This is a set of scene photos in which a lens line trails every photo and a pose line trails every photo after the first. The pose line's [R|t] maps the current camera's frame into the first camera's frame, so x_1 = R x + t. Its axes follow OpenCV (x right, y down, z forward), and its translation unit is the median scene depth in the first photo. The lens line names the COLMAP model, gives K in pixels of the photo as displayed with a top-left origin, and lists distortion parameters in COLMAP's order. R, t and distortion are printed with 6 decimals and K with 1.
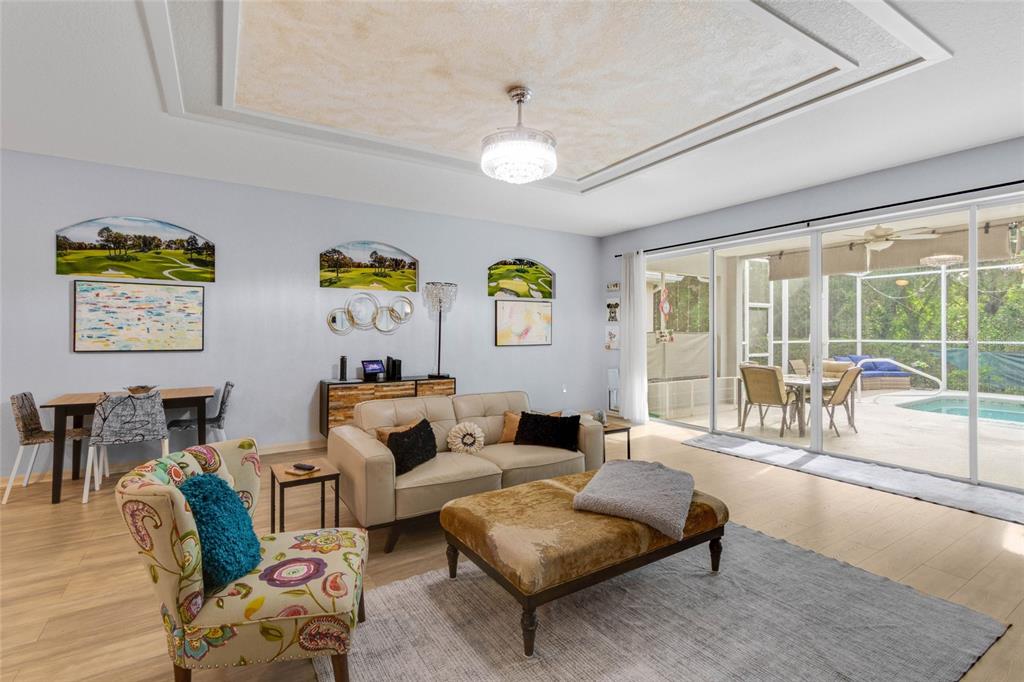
lens RADIAL K [[465.2, 0, 518.6], [0, 465.2, 333.4], [0, 0, 1]] dist [0.002294, -0.000180]
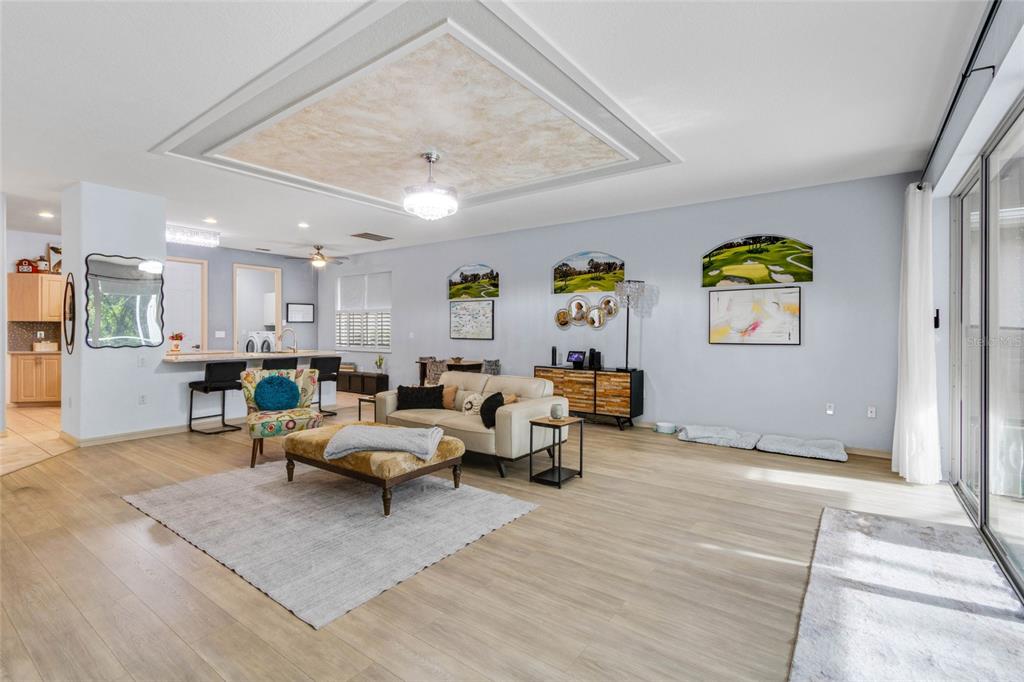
lens RADIAL K [[487.9, 0, 512.0], [0, 487.9, 341.0], [0, 0, 1]] dist [0.000511, -0.000088]
pose [[0.351904, 0.021605, -0.935787, 0.786836], [-0.004285, 0.999760, 0.021470, 0.004478], [0.936026, -0.003546, 0.351912, 0.382495]]
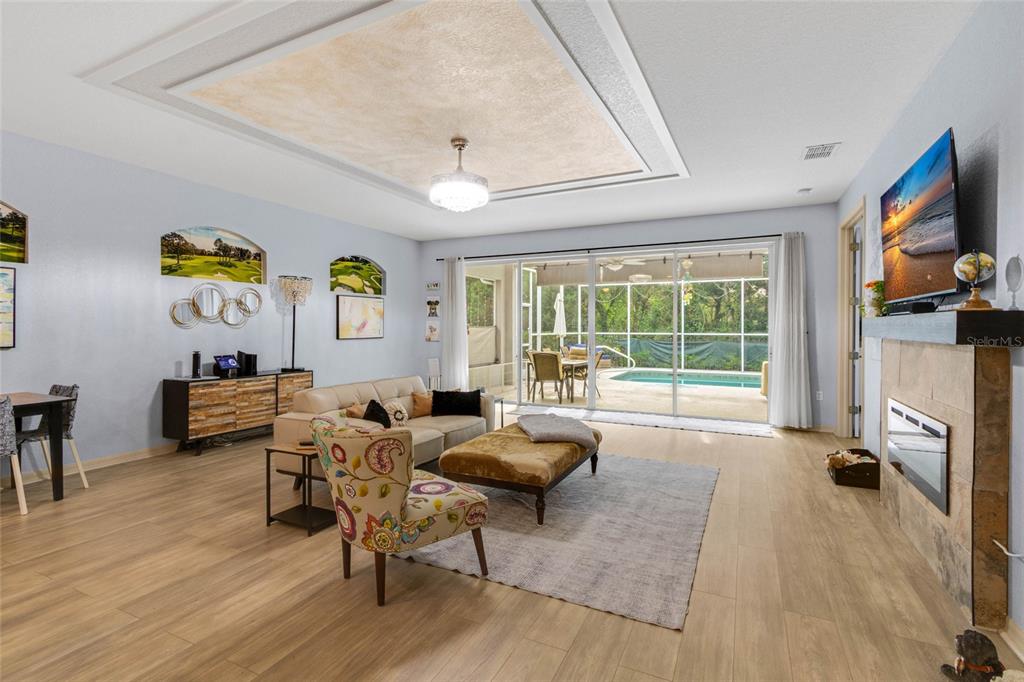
lens RADIAL K [[473.2, 0, 510.3], [0, 473.2, 333.0], [0, 0, 1]] dist [0.004016, -0.000133]
pose [[0.858644, -0.005463, 0.512543, -0.299802], [-0.000267, 0.999938, 0.011104, 0.001436], [-0.512572, -0.009672, 0.858590, -0.117136]]
